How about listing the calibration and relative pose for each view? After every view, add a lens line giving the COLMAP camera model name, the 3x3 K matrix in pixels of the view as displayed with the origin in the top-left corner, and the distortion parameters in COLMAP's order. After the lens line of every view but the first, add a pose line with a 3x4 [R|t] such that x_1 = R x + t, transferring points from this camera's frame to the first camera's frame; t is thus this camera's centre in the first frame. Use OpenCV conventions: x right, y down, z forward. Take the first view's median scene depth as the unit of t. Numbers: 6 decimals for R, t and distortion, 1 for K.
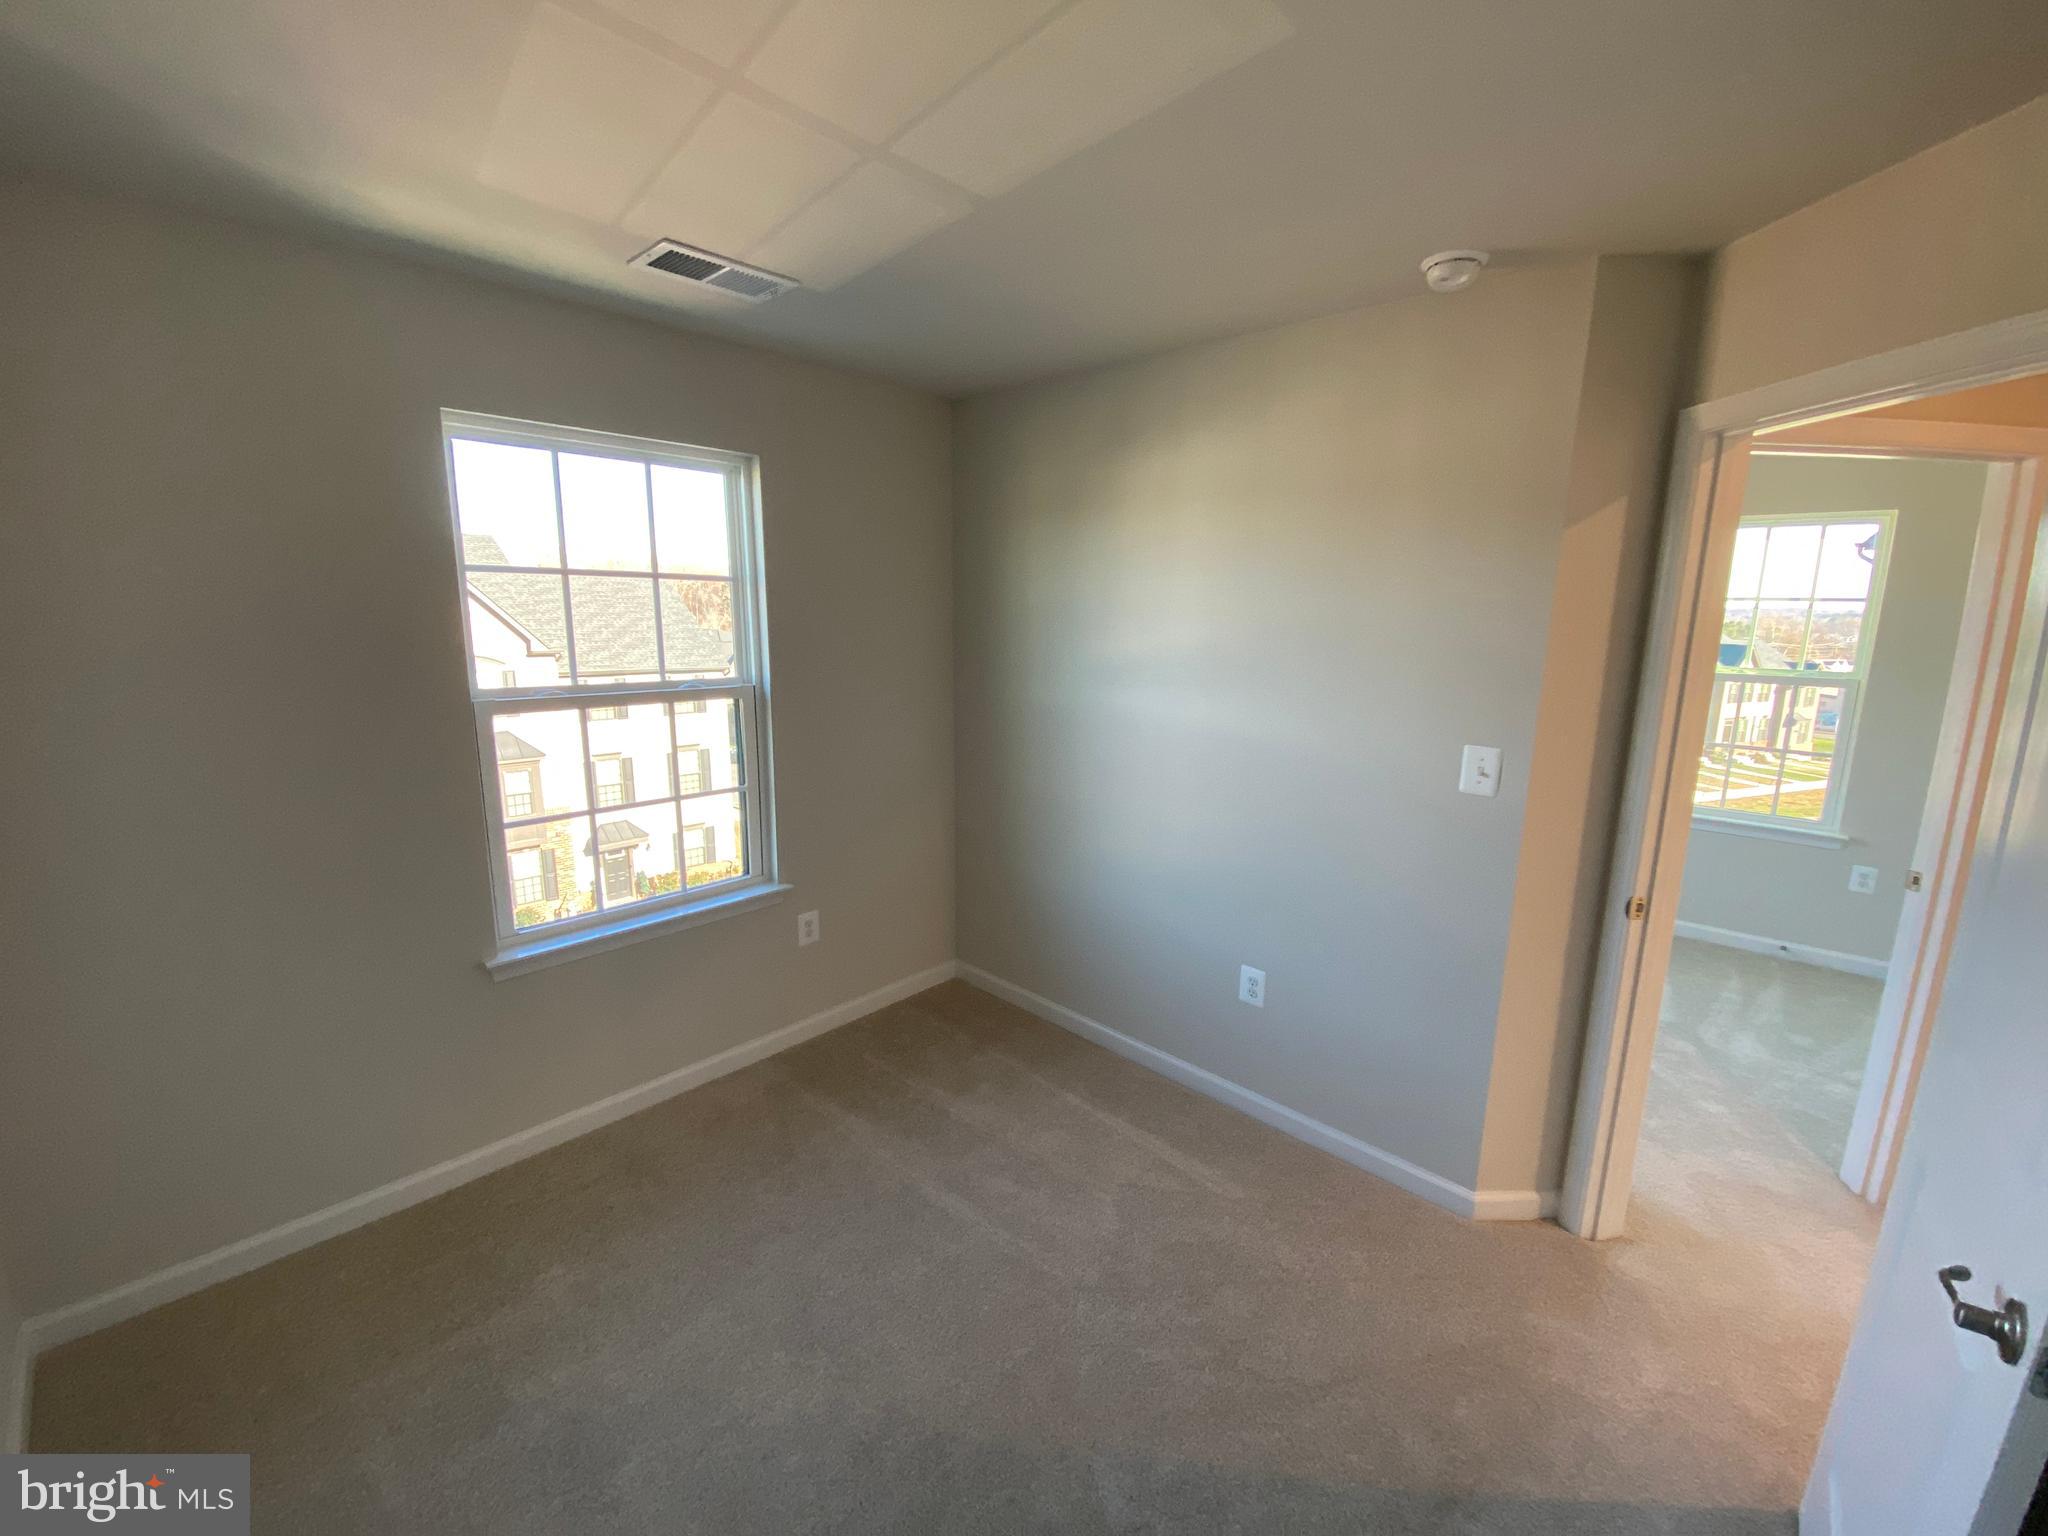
lens RADIAL K [[840.8, 0, 1078.9], [0, 840.8, 744.3], [0, 0, 1]] dist [0.017135, 0.000020]
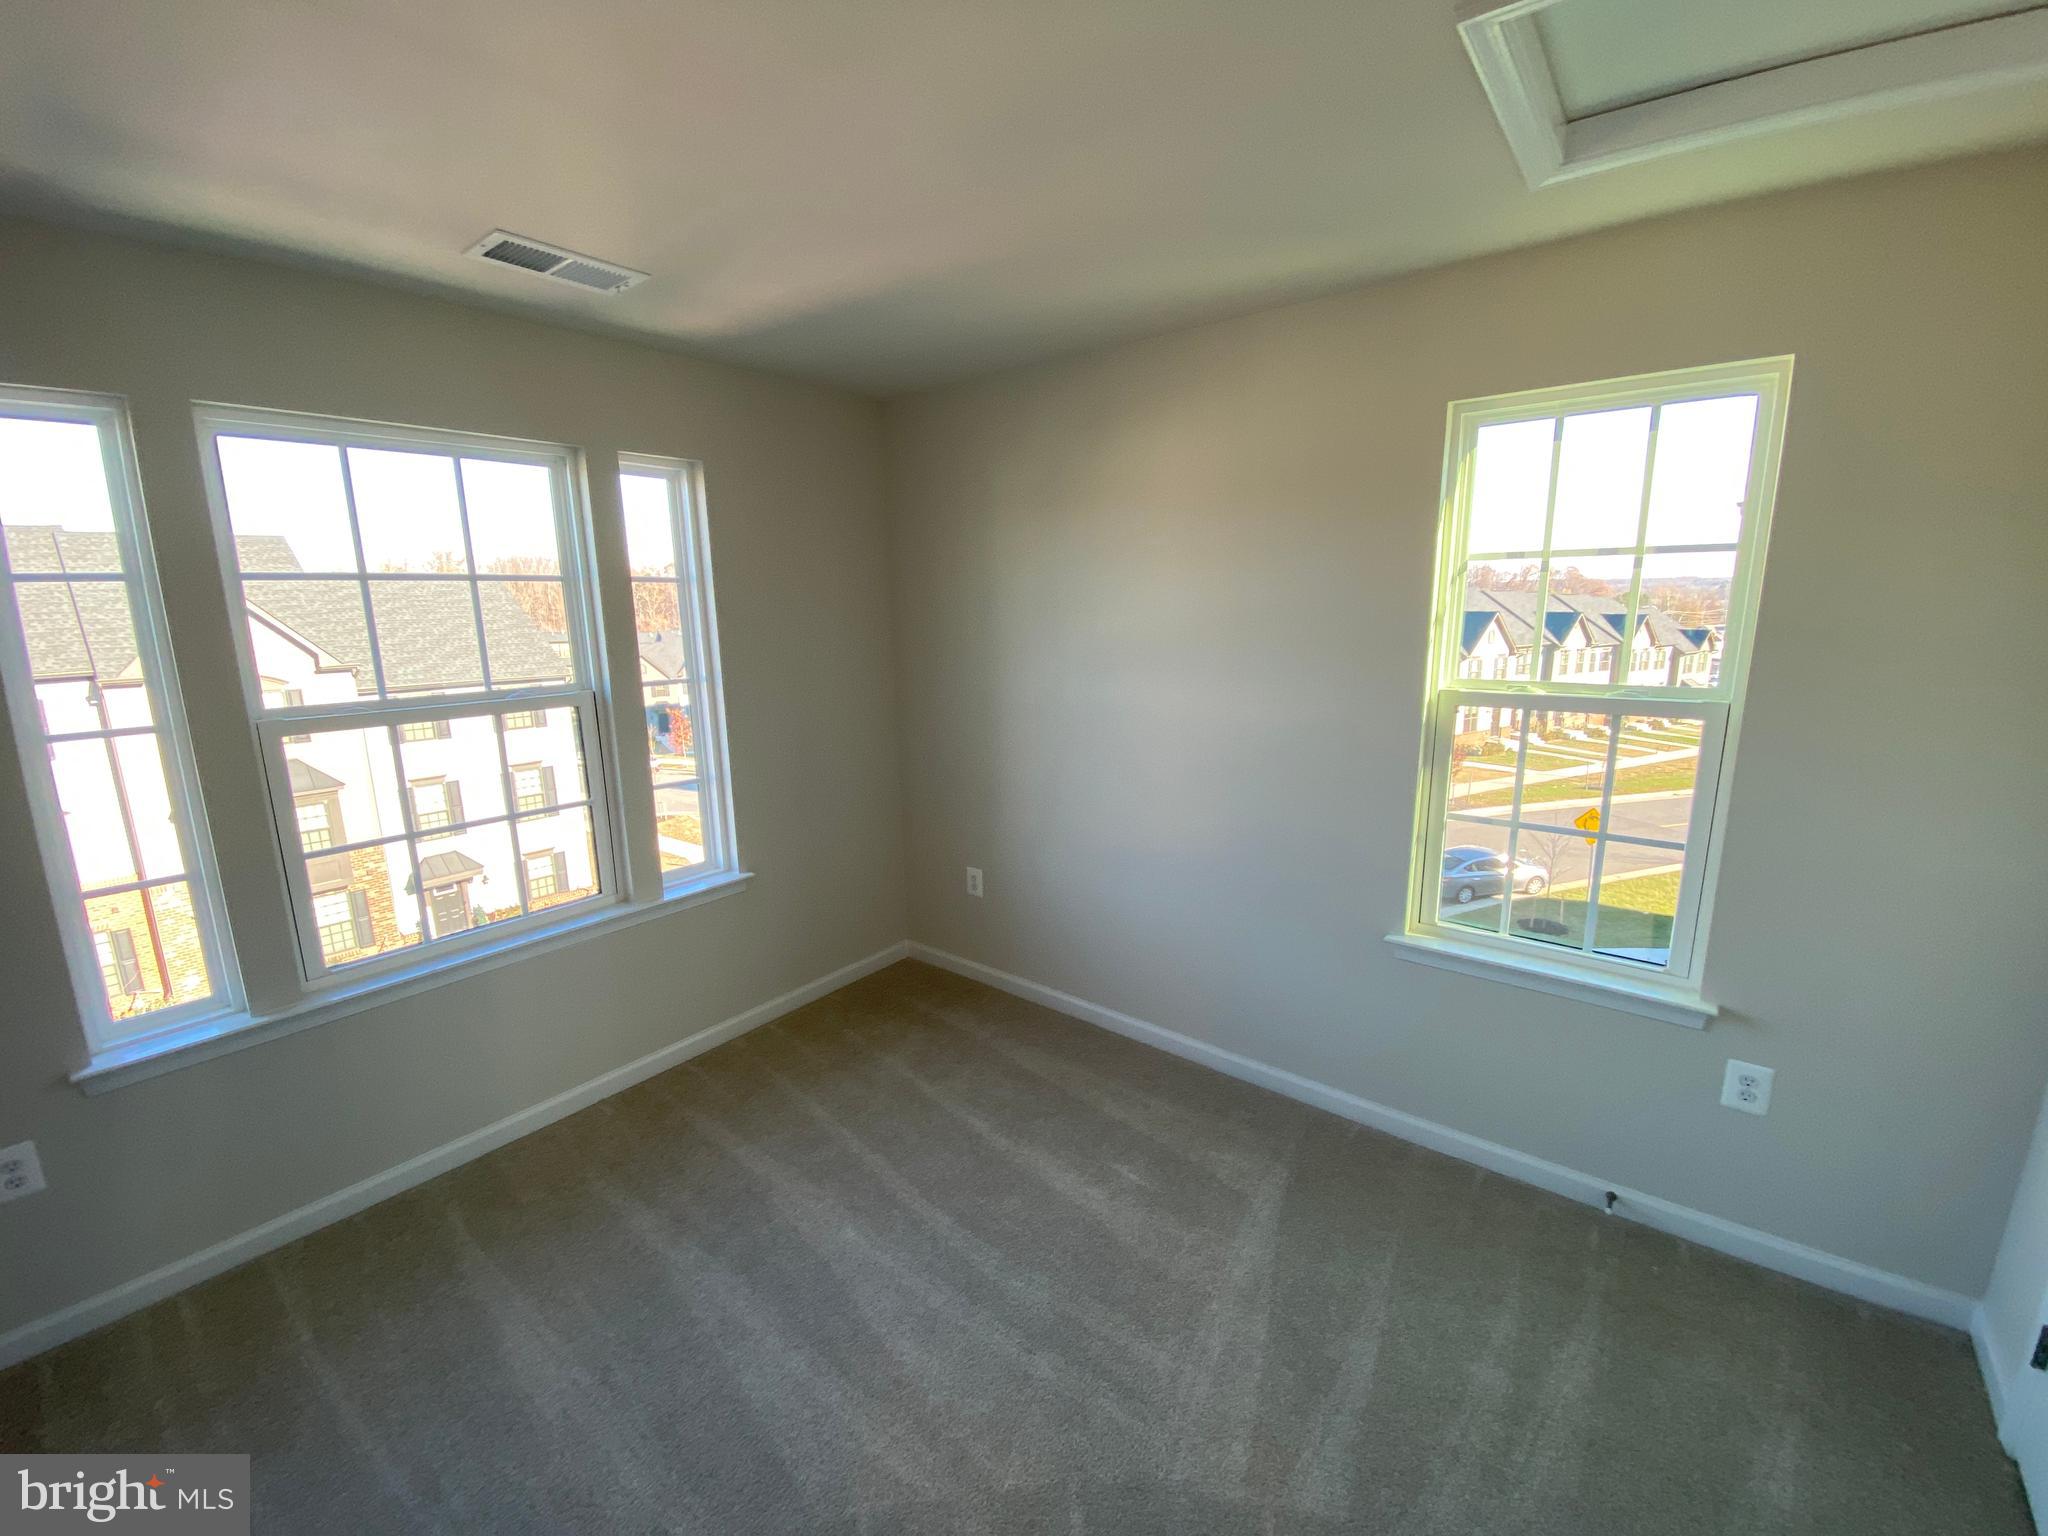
lens RADIAL K [[825.7, 0, 1027.0], [0, 825.7, 731.7], [0, 0, 1]] dist [0.001259, -0.000508]
pose [[0.999115, -0.036274, 0.021297, 0.079998], [0.036249, 0.999342, 0.001532, -0.012178], [-0.021339, -0.000759, 0.999772, 0.084783]]
